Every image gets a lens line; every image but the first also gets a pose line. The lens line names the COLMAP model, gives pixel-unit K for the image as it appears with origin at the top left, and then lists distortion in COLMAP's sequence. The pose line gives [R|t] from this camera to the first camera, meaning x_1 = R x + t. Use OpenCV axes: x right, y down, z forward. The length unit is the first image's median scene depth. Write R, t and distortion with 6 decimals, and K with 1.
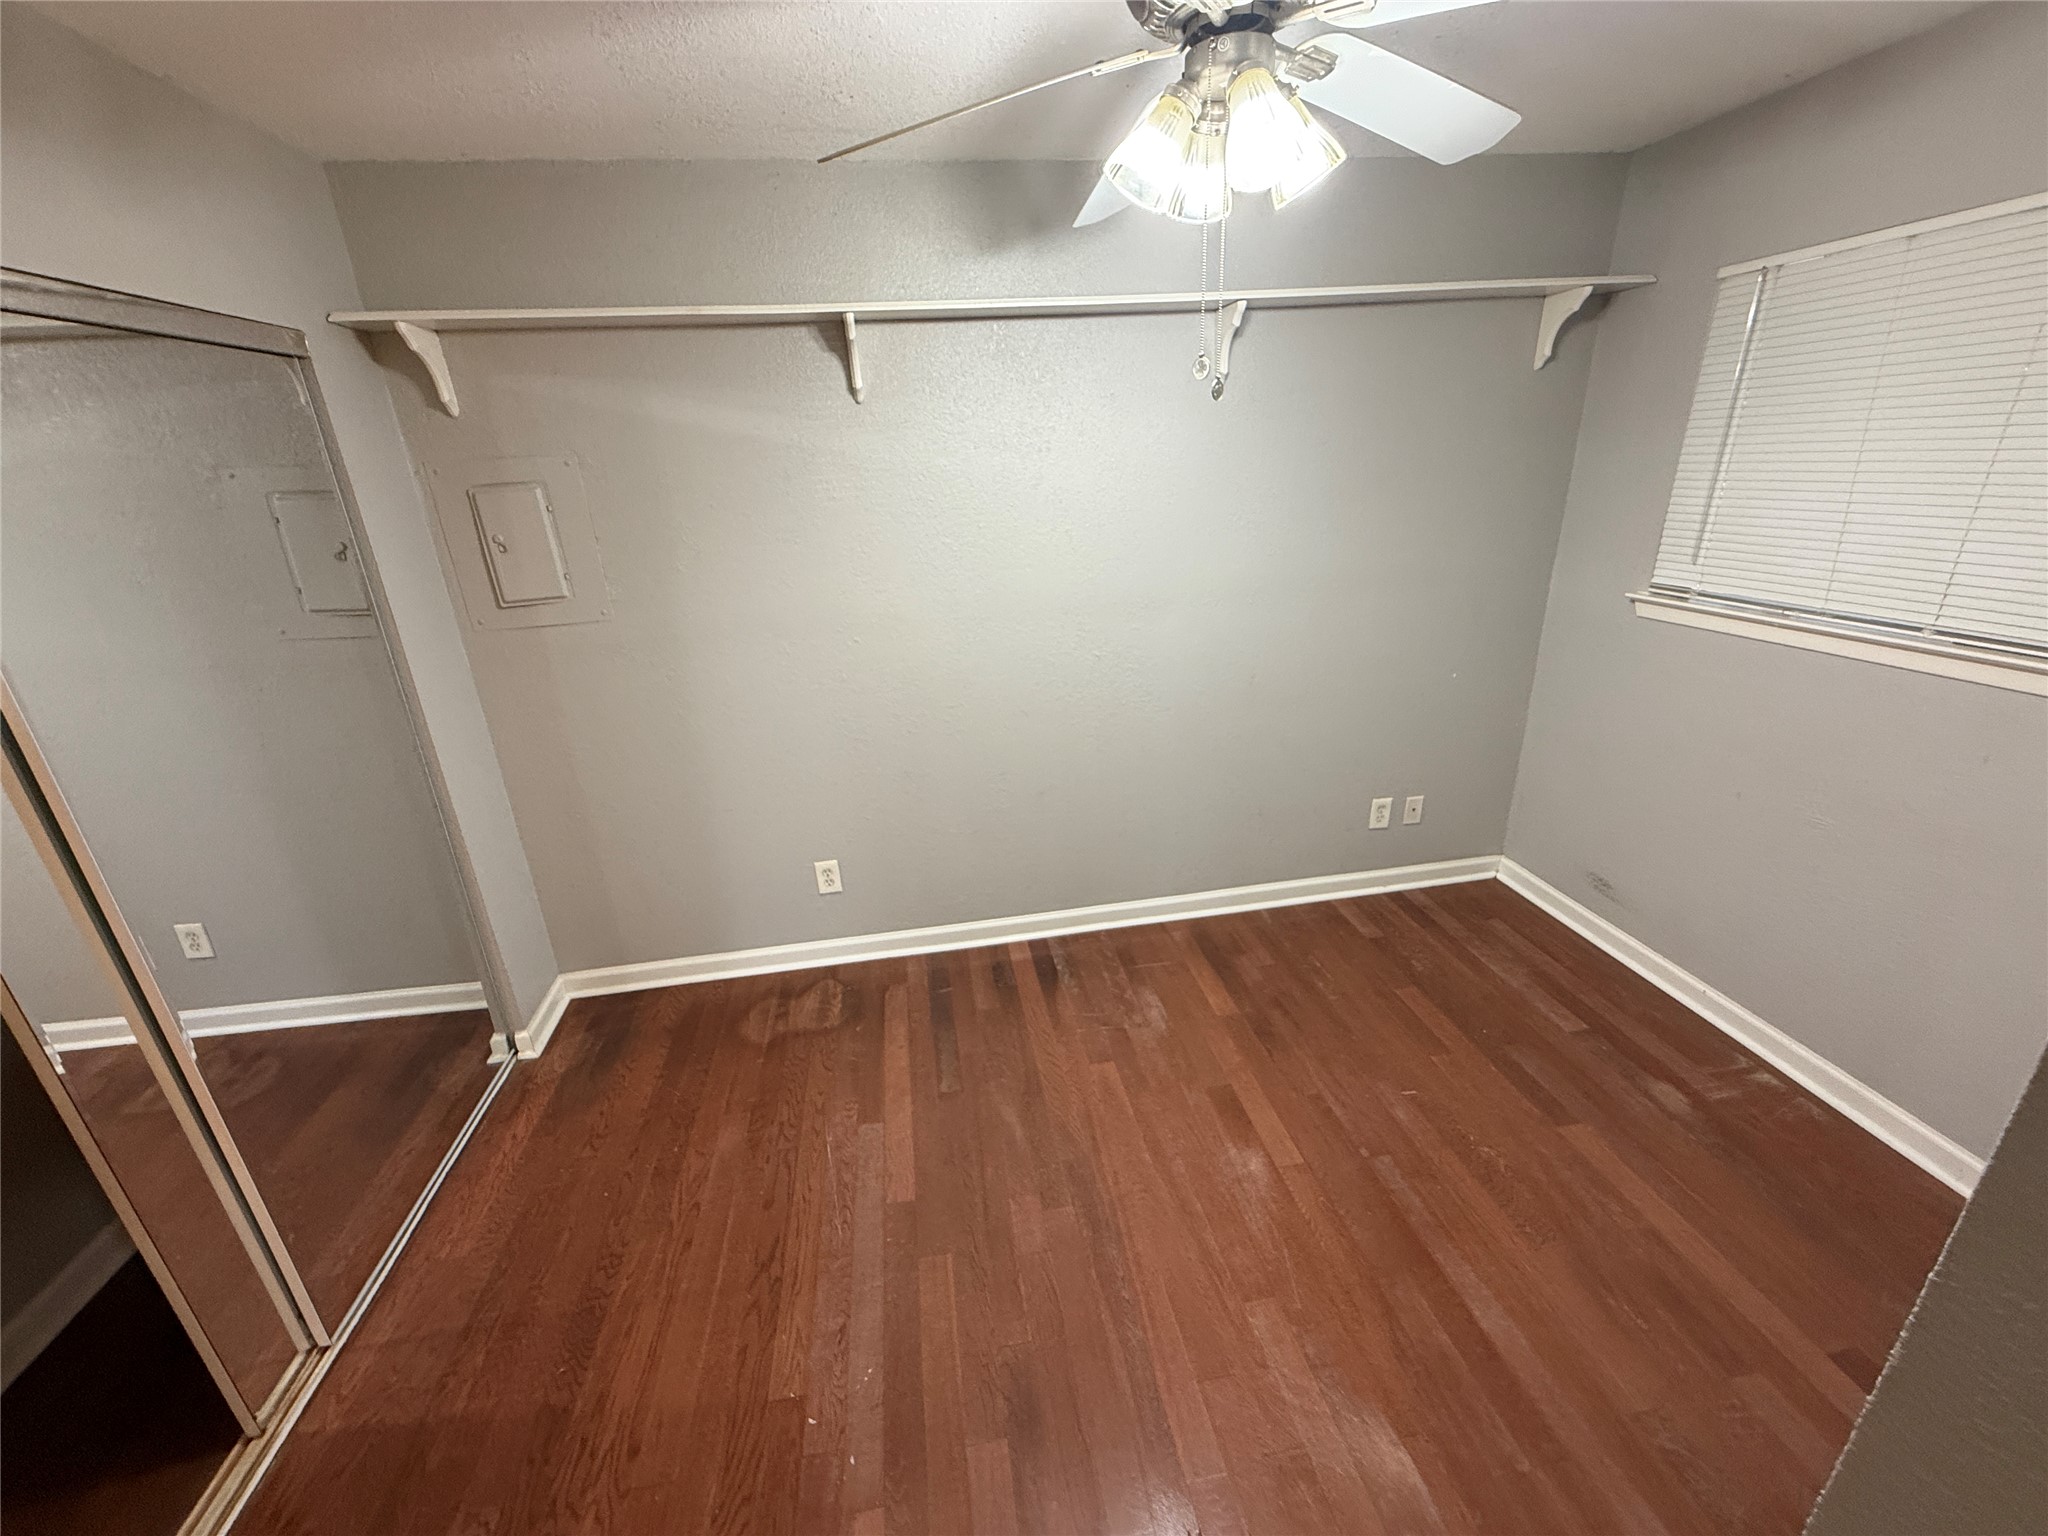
lens RADIAL K [[814.5, 0, 1019.5], [0, 814.5, 763.6], [0, 0, 1]] dist [0.000700, -0.000233]
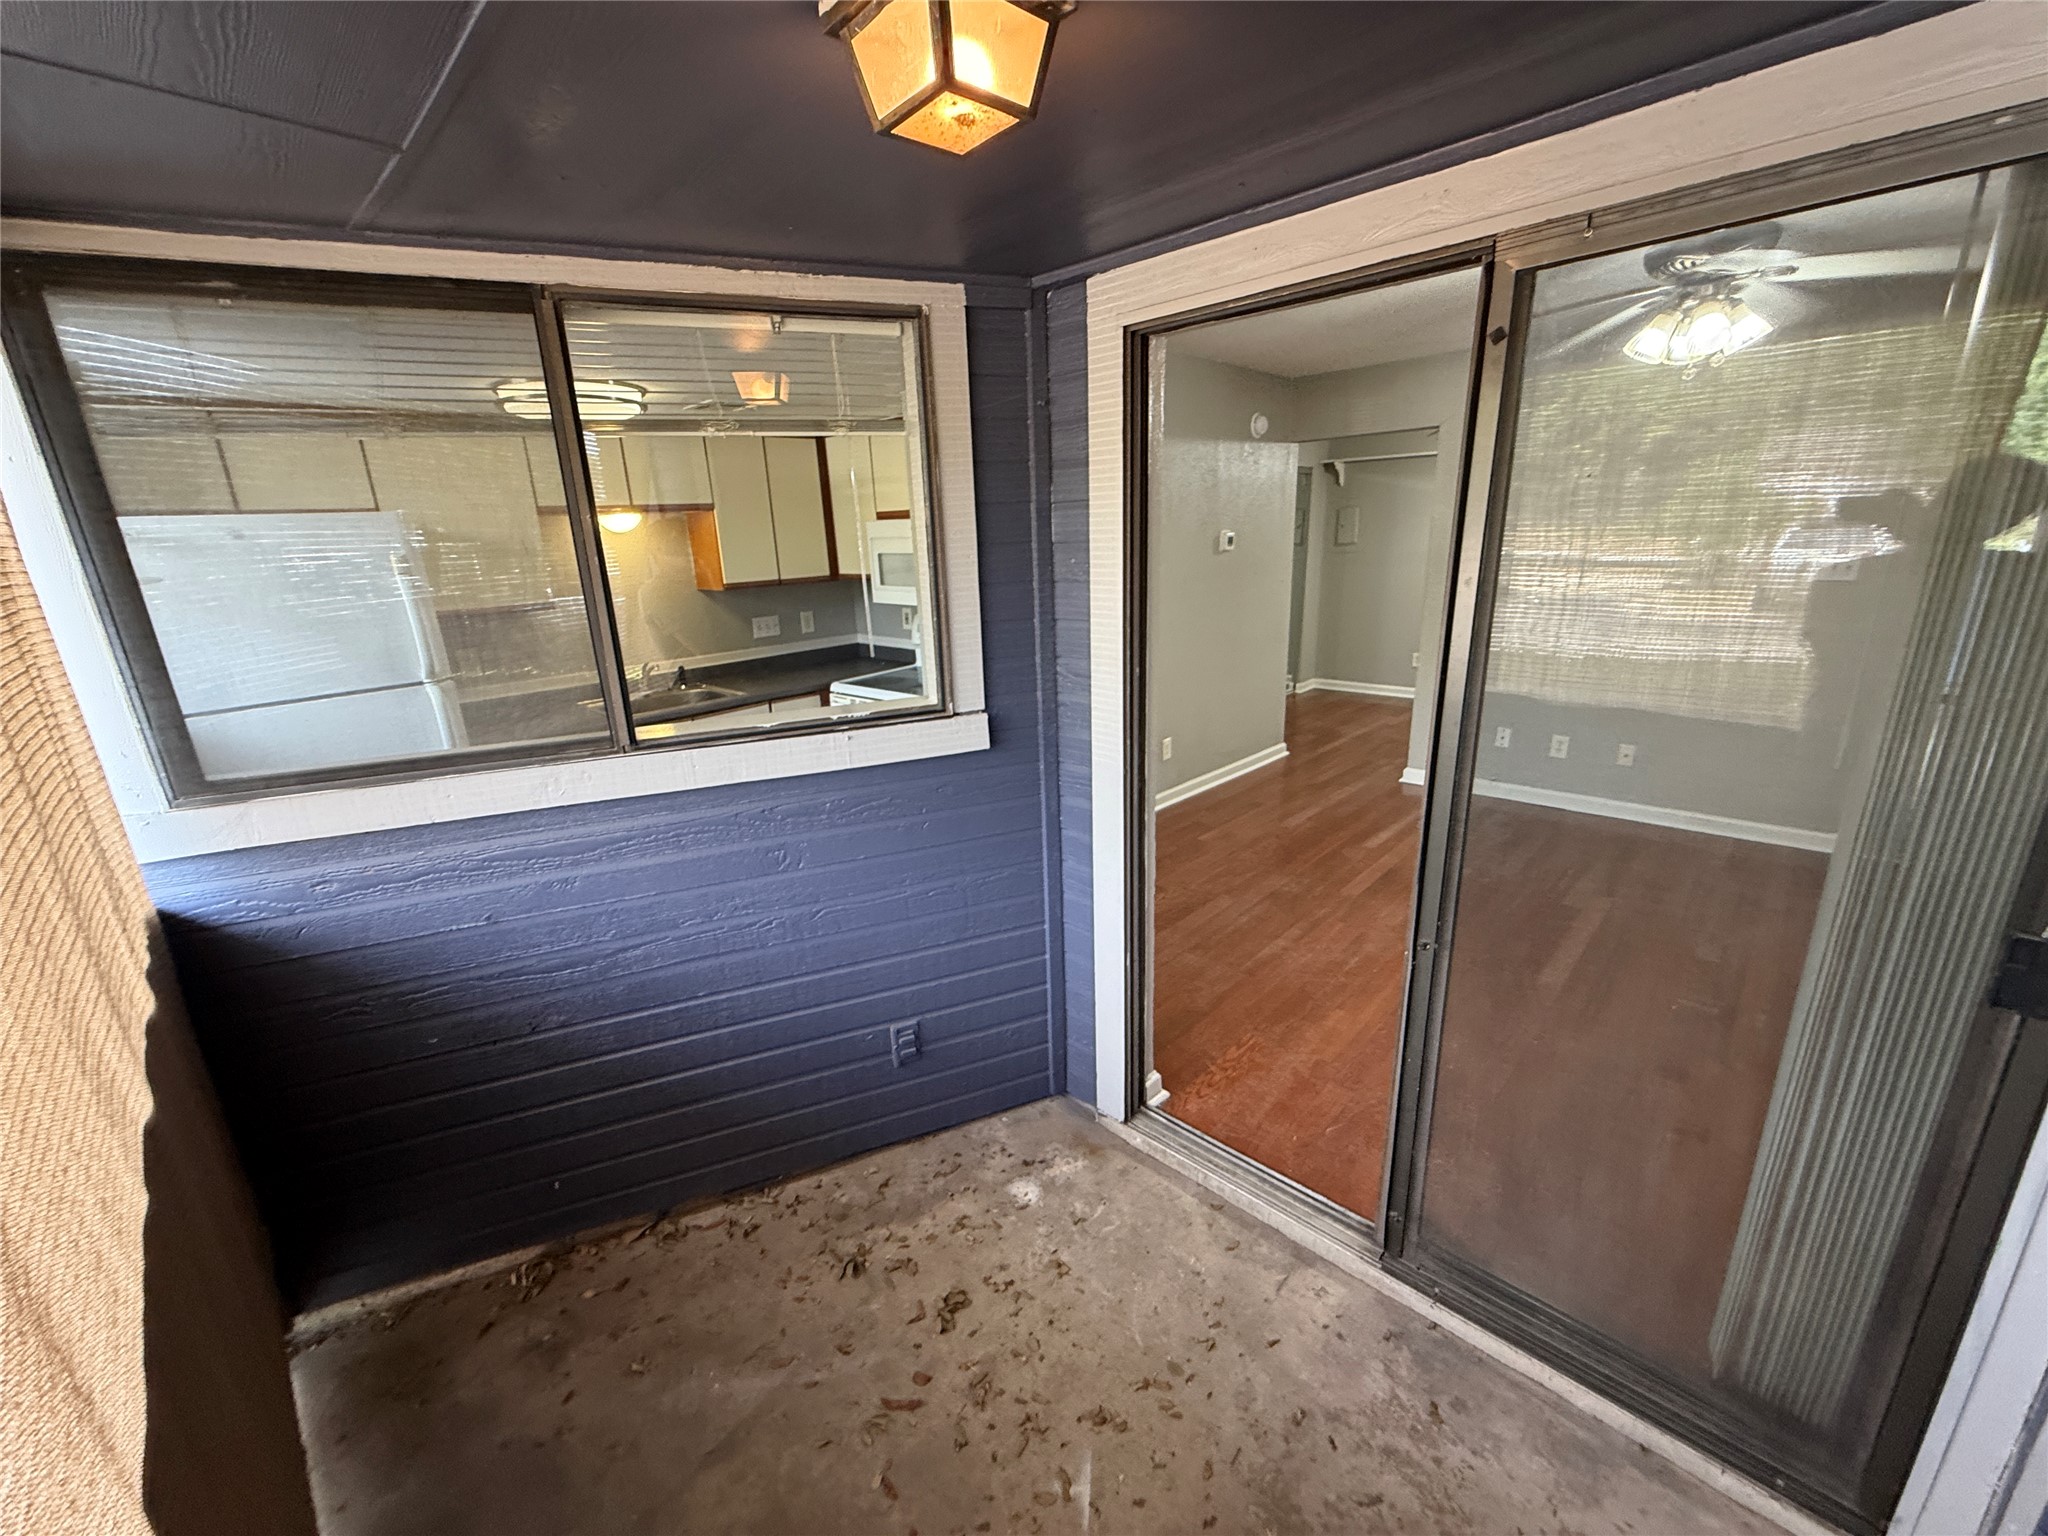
lens RADIAL K [[827.4, 0, 1024.0], [0, 827.4, 768.0], [0, 0, 1]] dist [0.000899, -0.000093]
pose [[0.607906, 0.246929, -0.754637, 1.293068], [-0.274965, 0.957074, 0.091668, 0.689361], [0.744879, 0.151774, 0.649708, -1.899018]]
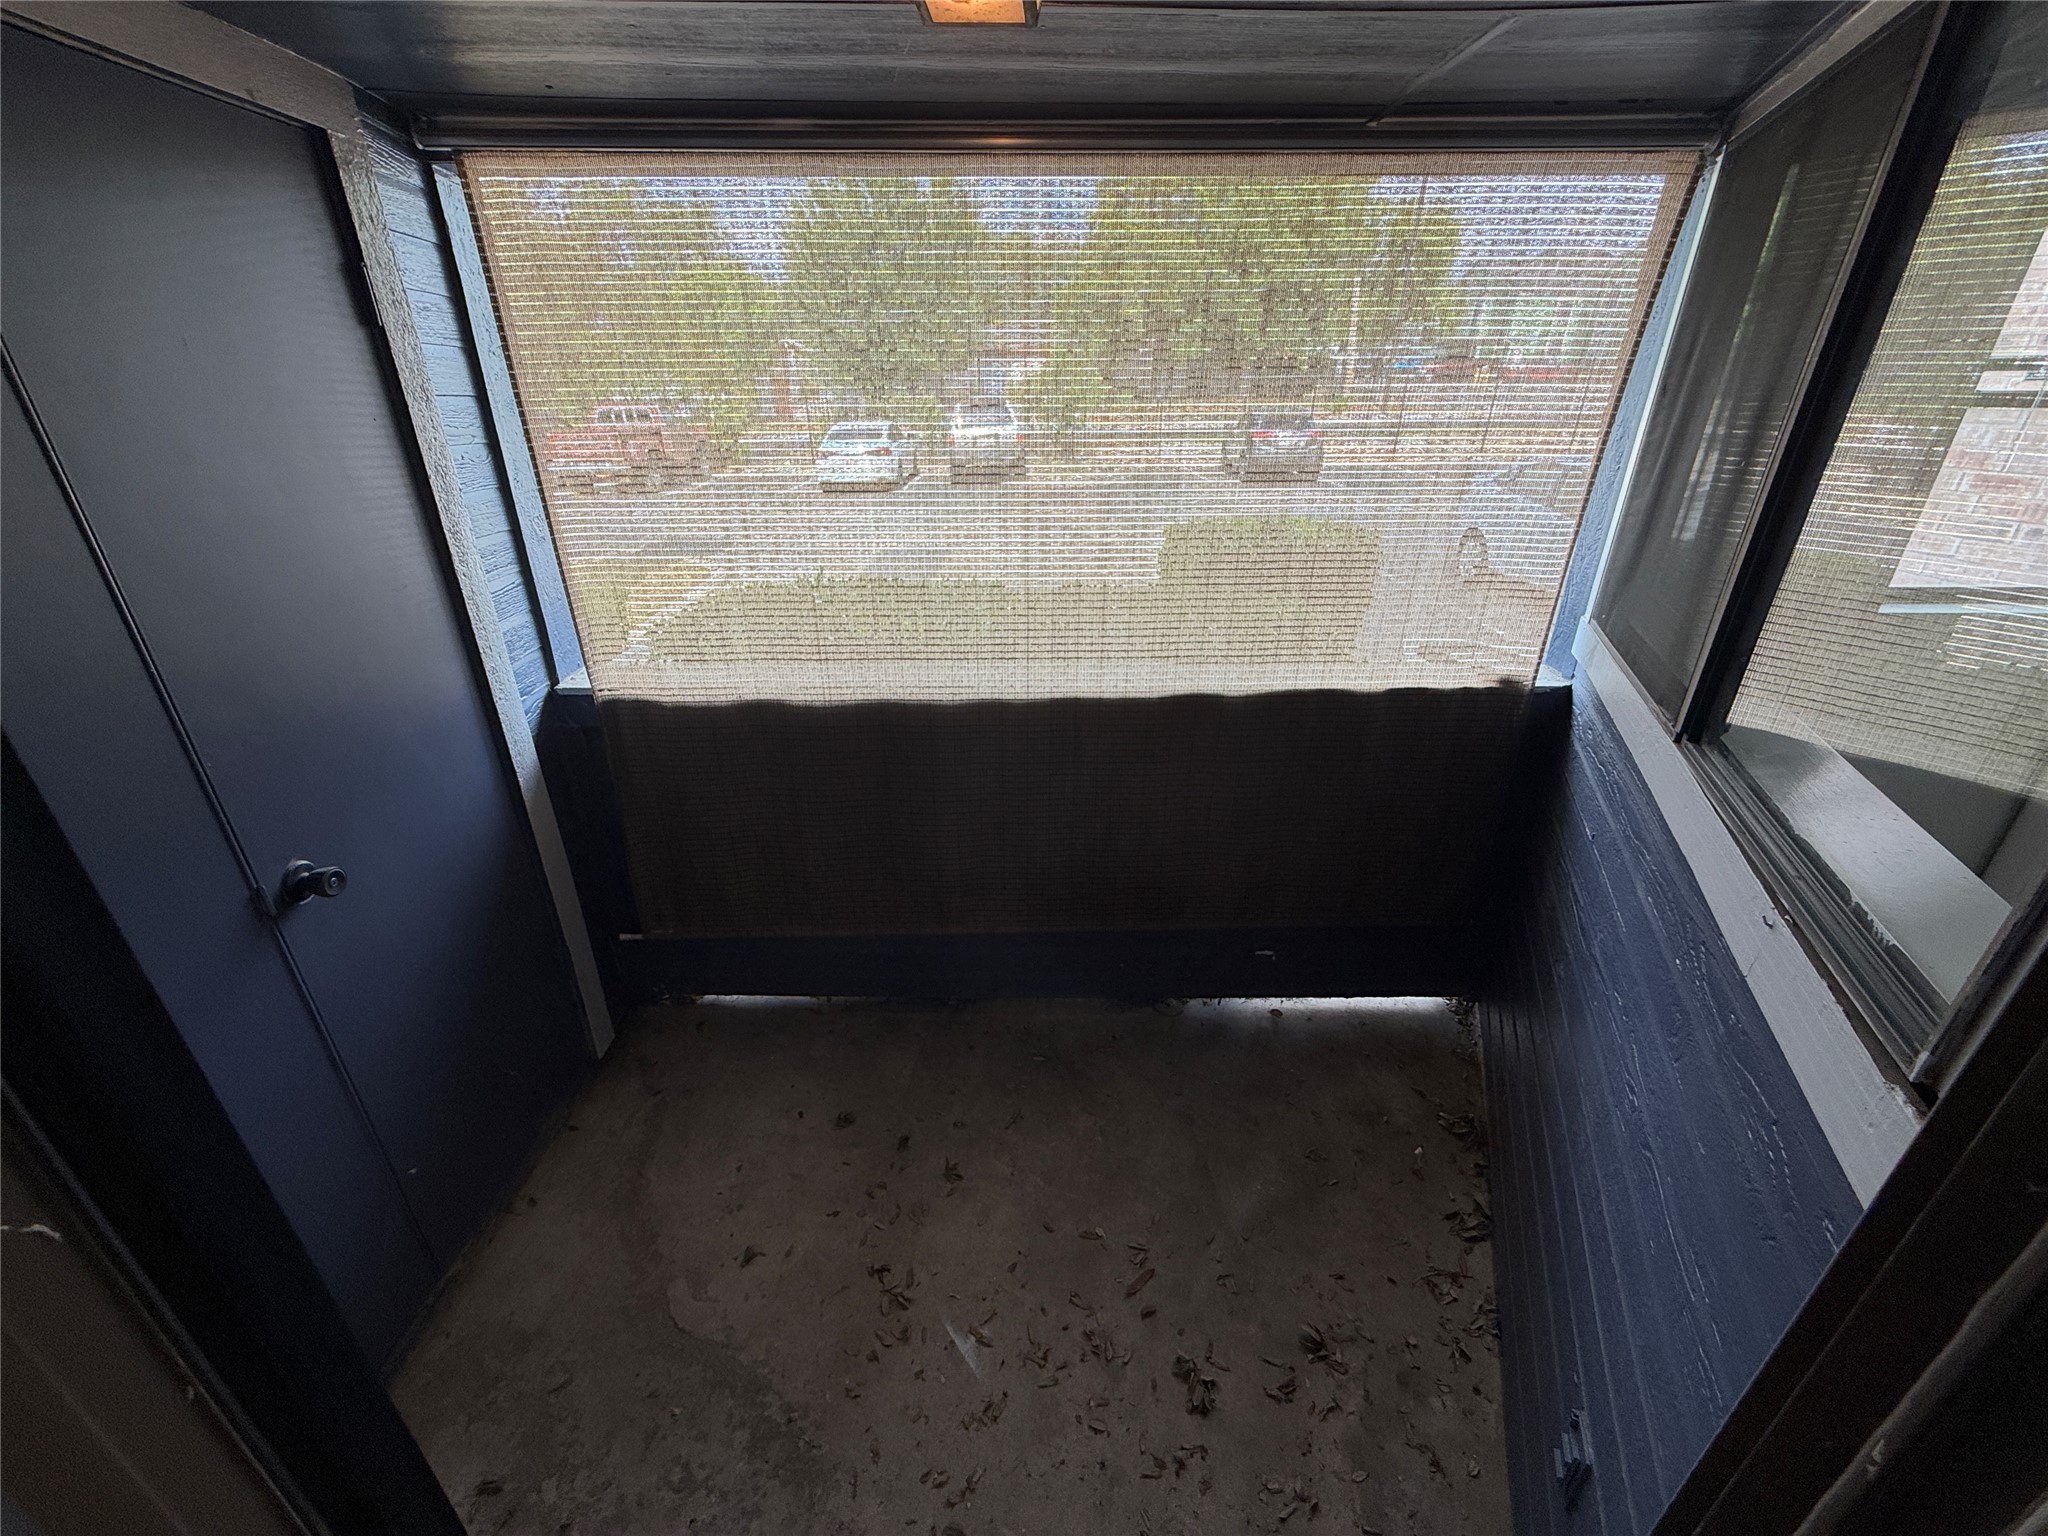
lens RADIAL K [[806.0, 0, 1017.1], [0, 806.0, 767.8], [0, 0, 1]] dist [-0.000823, -0.000153]
pose [[-0.985686, -0.021339, 0.167237, 0.818280], [0.104201, 0.702703, 0.703812, 0.435822], [-0.132537, 0.711164, -0.690421, -1.233788]]
